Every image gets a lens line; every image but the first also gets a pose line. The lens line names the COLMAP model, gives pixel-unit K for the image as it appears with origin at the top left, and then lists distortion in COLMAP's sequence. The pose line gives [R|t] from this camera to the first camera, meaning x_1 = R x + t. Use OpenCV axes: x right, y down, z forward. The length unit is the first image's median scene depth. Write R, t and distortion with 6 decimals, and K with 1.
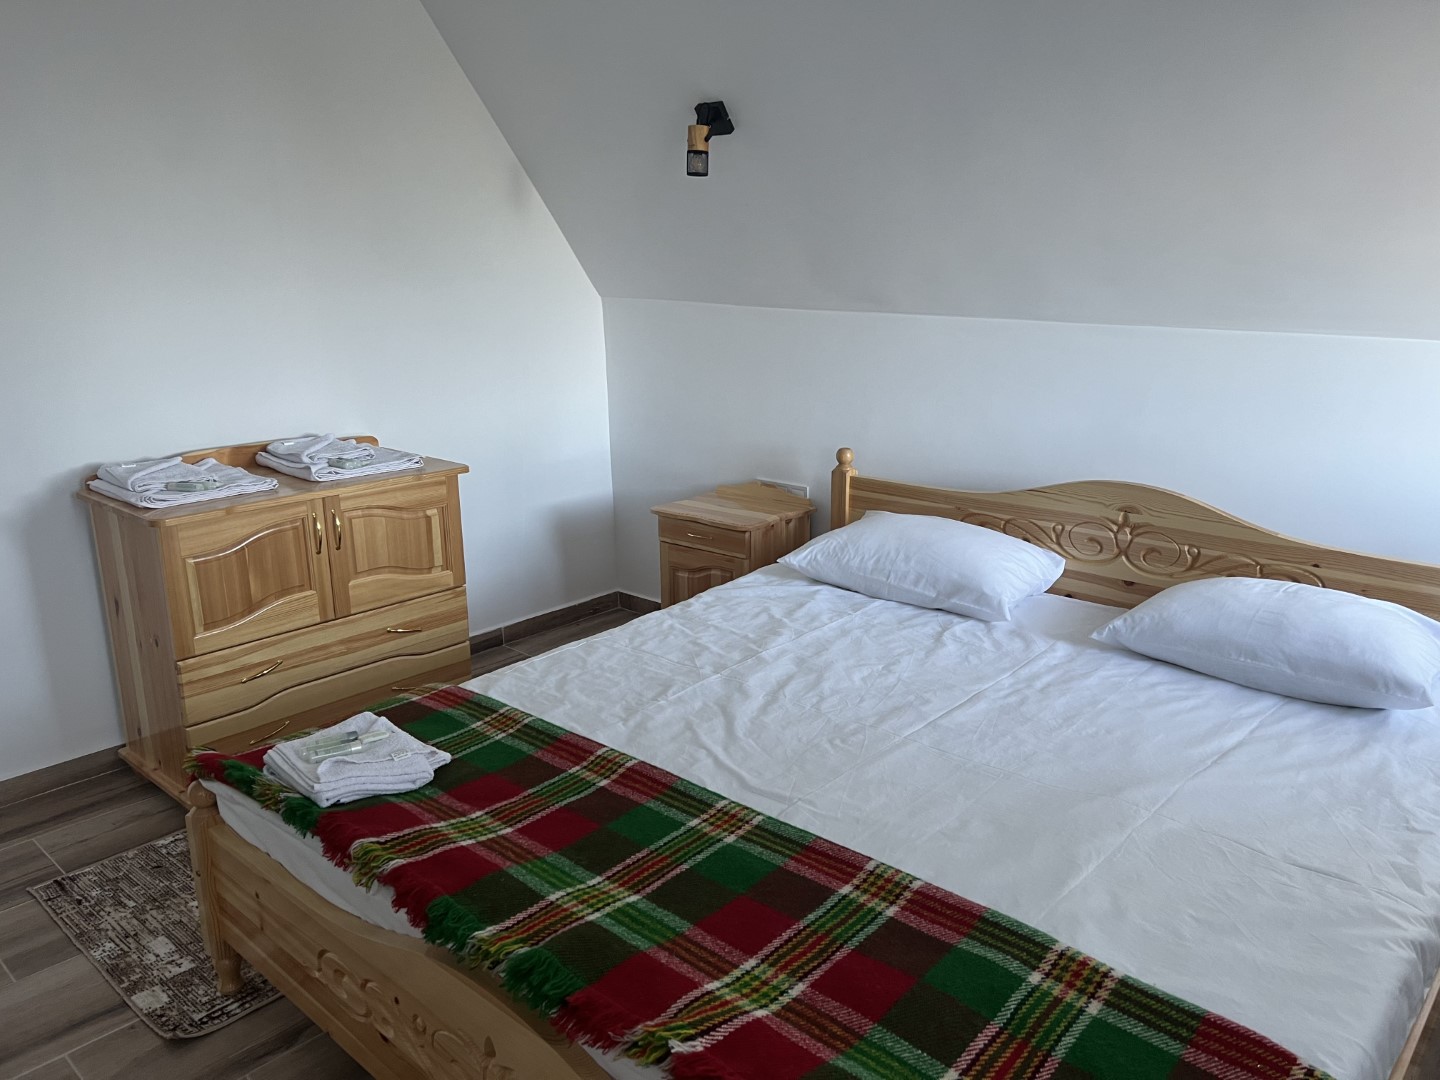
lens RADIAL K [[1066.3, 0, 719.8], [0, 1066.3, 545.7], [0, 0, 1]] dist [0.062316, -0.012532]
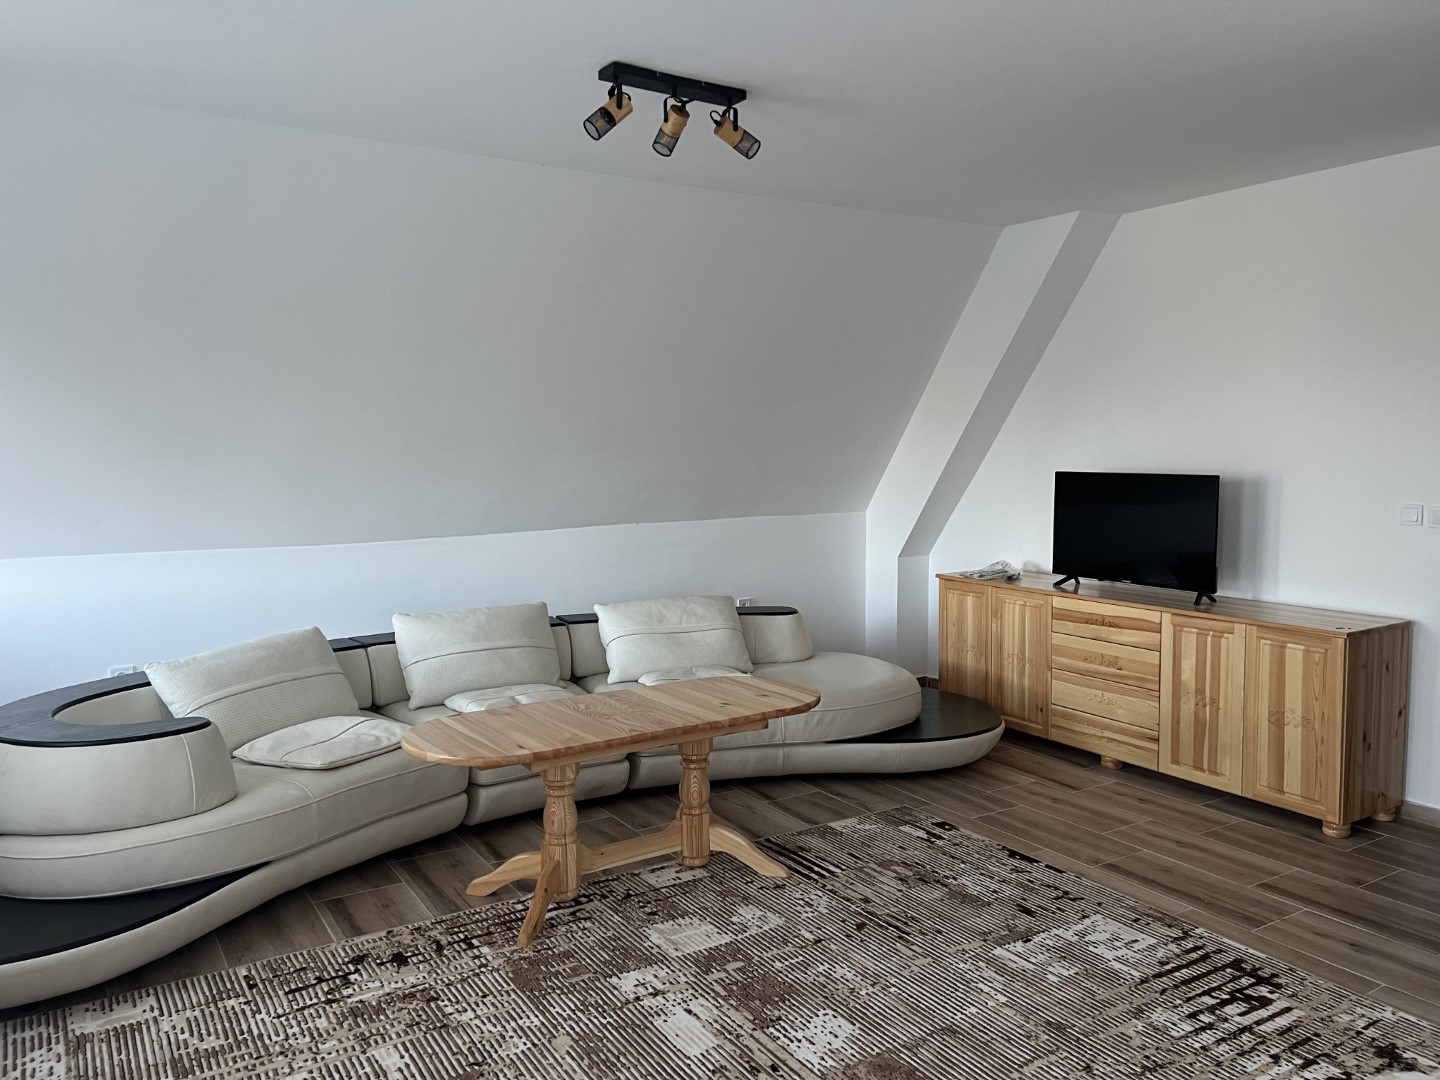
lens RADIAL K [[1066.3, 0, 719.9], [0, 1066.3, 539.3], [0, 0, 1]] dist [0.062316, -0.012532]
pose [[-0.960976, -0.014368, 0.276258, -0.484535], [0.082593, 0.938198, 0.336100, 0.037707], [-0.264014, 0.345801, -0.900399, 0.993944]]
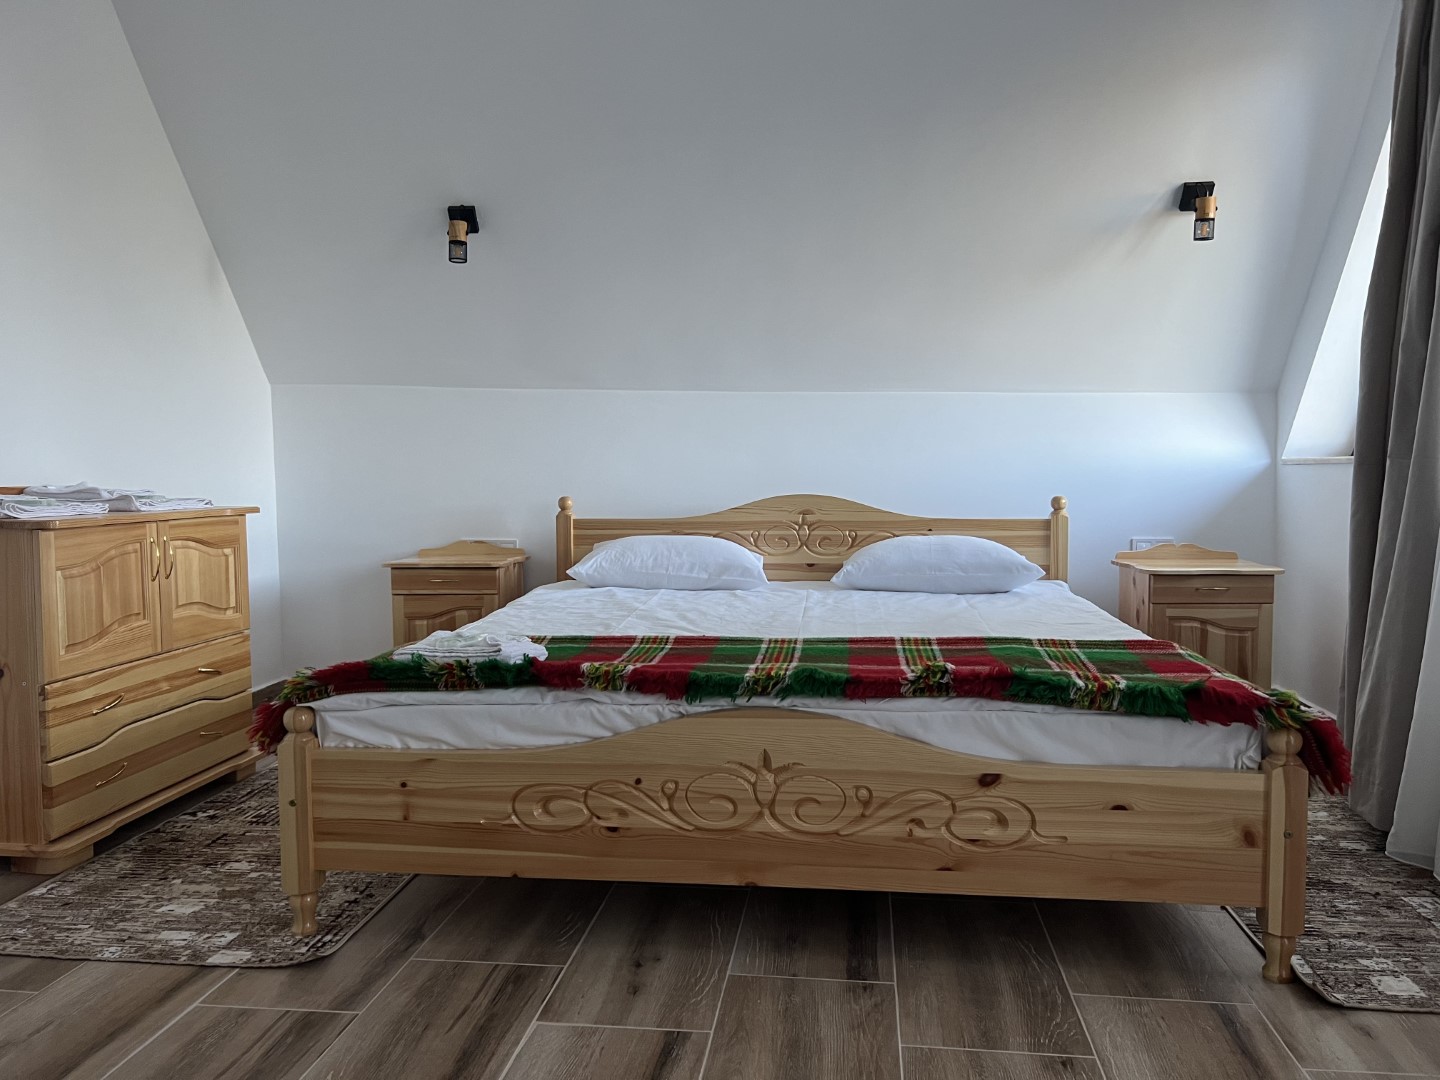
lens RADIAL K [[1066.3, 0, 721.6], [0, 1066.3, 538.9], [0, 0, 1]] dist [0.062316, -0.012532]
pose [[0.820062, -0.038343, 0.570988, -0.494355], [0.148829, 0.977710, -0.148096, 0.184653], [-0.552583, 0.206428, 0.807490, -0.064175]]
